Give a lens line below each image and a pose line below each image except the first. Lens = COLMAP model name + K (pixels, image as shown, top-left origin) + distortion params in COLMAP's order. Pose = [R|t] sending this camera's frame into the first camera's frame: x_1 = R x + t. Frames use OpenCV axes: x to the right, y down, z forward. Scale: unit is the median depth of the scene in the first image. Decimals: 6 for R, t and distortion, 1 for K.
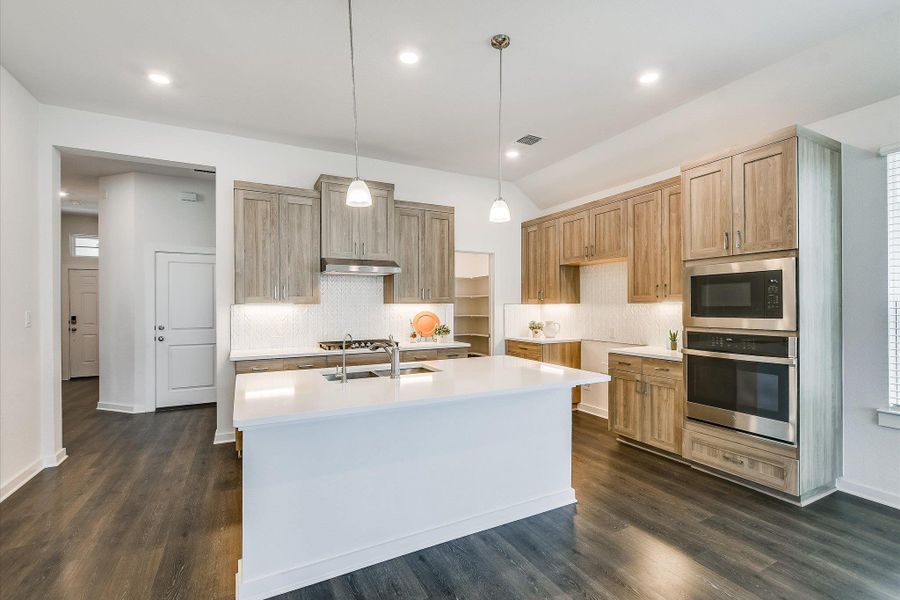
lens RADIAL K [[405.7, 0, 452.1], [0, 405.7, 304.9], [0, 0, 1]] dist [0.002254, 0.000614]
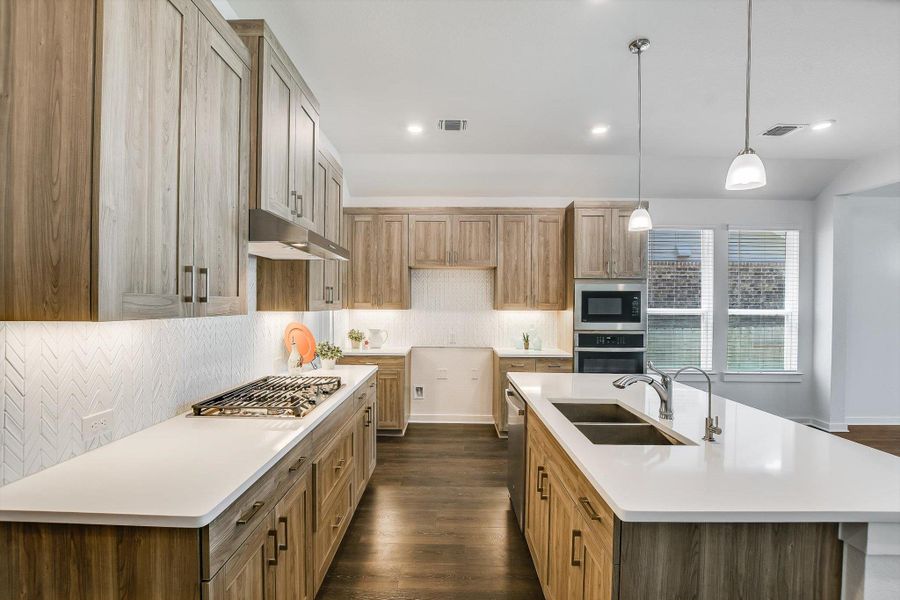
lens RADIAL K [[405.7, 0, 452.1], [0, 405.7, 304.9], [0, 0, 1]] dist [0.002254, 0.000614]
pose [[0.467452, 0.009673, 0.883966, -0.562978], [-0.012258, 0.999915, -0.004460, -0.011513], [-0.883934, -0.008751, 0.467531, 0.569804]]
